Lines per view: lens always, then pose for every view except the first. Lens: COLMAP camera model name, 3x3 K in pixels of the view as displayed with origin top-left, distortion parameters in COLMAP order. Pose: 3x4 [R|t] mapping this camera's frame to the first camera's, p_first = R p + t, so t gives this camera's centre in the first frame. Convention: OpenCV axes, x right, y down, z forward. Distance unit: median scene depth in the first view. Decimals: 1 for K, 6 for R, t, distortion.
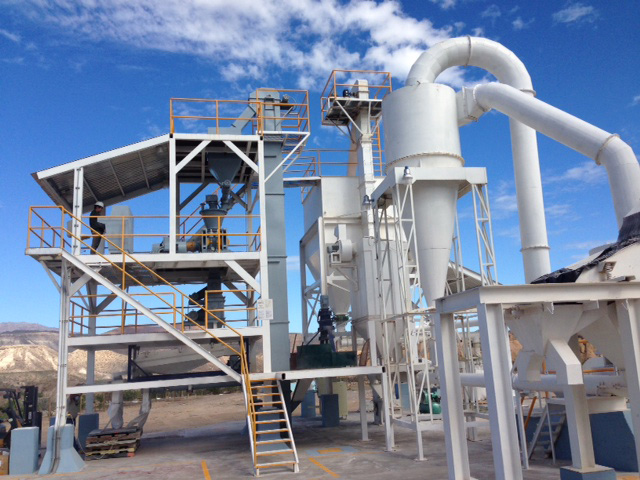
lens RADIAL K [[609.6, 0, 320.0], [0, 609.6, 240.0], [0, 0, 1]] dist [0.002052, 0.008212]
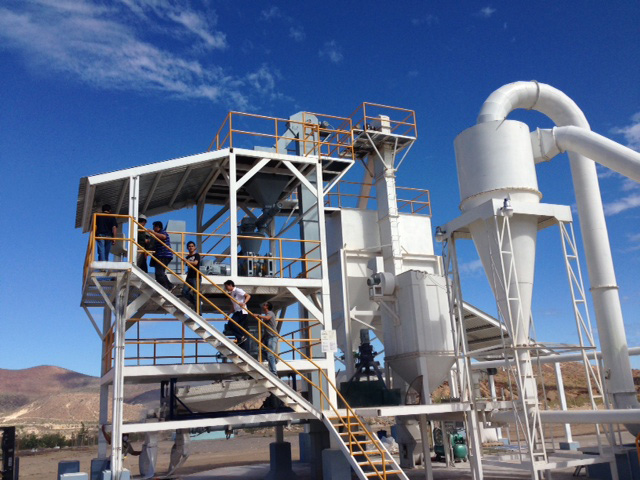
lens RADIAL K [[611.1, 0, 319.9], [0, 611.1, 230.2], [0, 0, 1]] dist [0.003192, -0.005603]
pose [[0.980077, 0.062821, 0.188419, -0.280593], [-0.046104, 0.994707, -0.091832, 0.030081], [-0.193190, 0.081315, 0.977786, 0.069282]]
